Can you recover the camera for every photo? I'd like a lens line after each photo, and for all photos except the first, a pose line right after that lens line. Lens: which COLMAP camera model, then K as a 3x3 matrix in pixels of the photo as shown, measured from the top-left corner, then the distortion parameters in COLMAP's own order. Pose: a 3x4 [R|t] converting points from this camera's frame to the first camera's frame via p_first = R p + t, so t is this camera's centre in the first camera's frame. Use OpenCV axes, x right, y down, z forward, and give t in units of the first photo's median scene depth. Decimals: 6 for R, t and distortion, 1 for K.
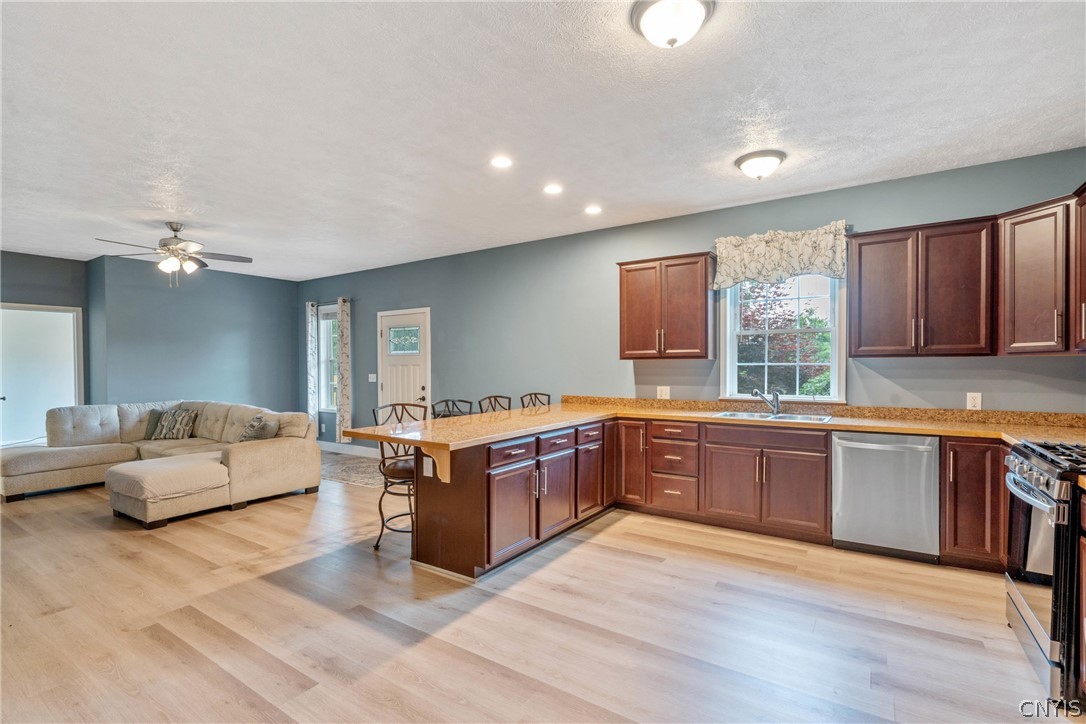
lens RADIAL K [[495.3, 0, 544.1], [0, 495.3, 379.8], [0, 0, 1]] dist [-0.009151, 0.004980]
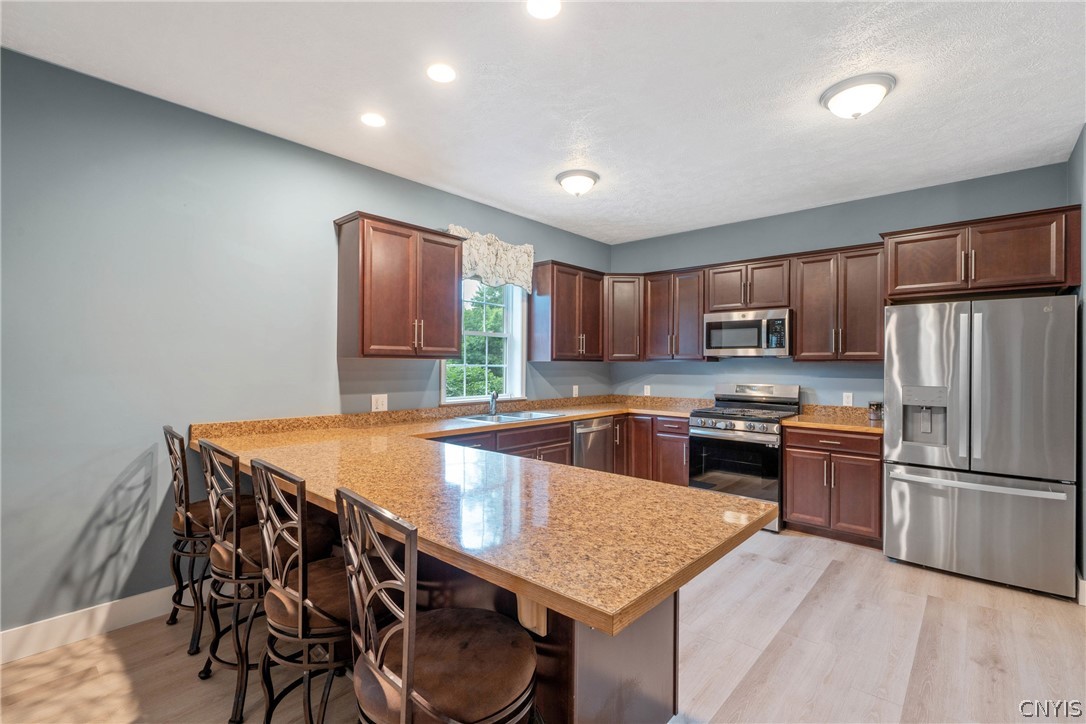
lens RADIAL K [[495.3, 0, 536.5], [0, 495.3, 359.4], [0, 0, 1]] dist [-0.009151, 0.004980]
pose [[0.149043, 0.015813, 0.988704, -0.539210], [0.020400, 0.999610, -0.019062, -0.023397], [-0.988620, 0.023011, 0.148663, 0.779384]]
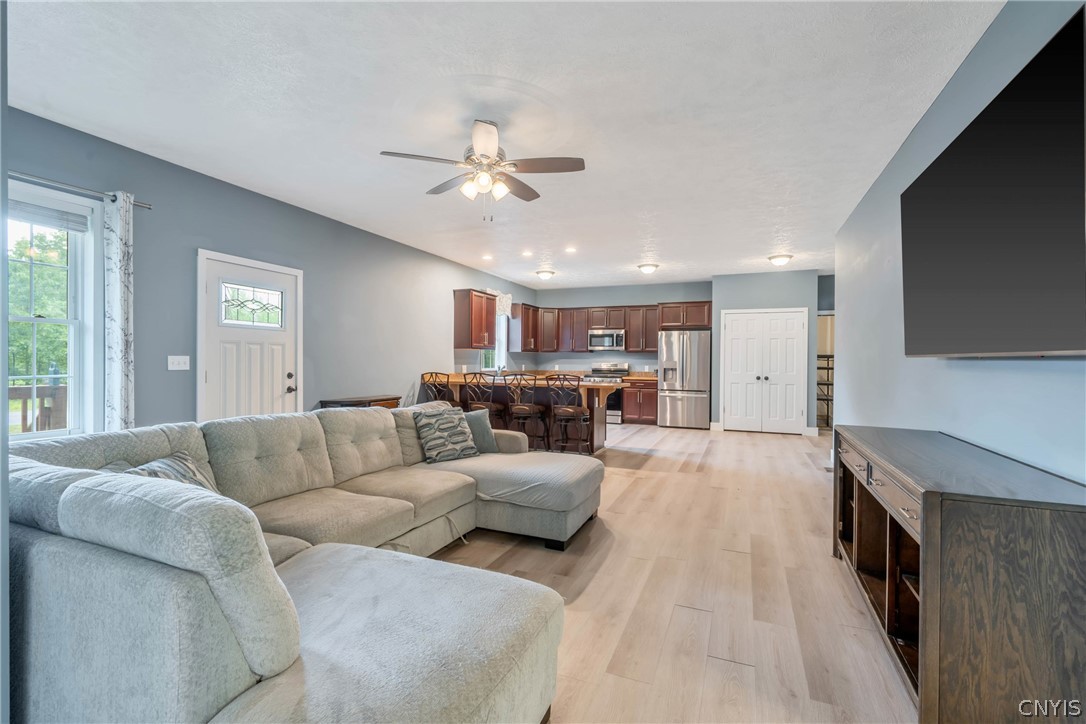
lens RADIAL K [[495.3, 0, 539.9], [0, 495.3, 363.8], [0, 0, 1]] dist [-0.009151, 0.004980]
pose [[-0.193347, -0.000254, 0.981130, -1.693035], [0.021837, 0.999751, 0.004562, 0.006685], [-0.980887, 0.022307, -0.193293, 1.270083]]
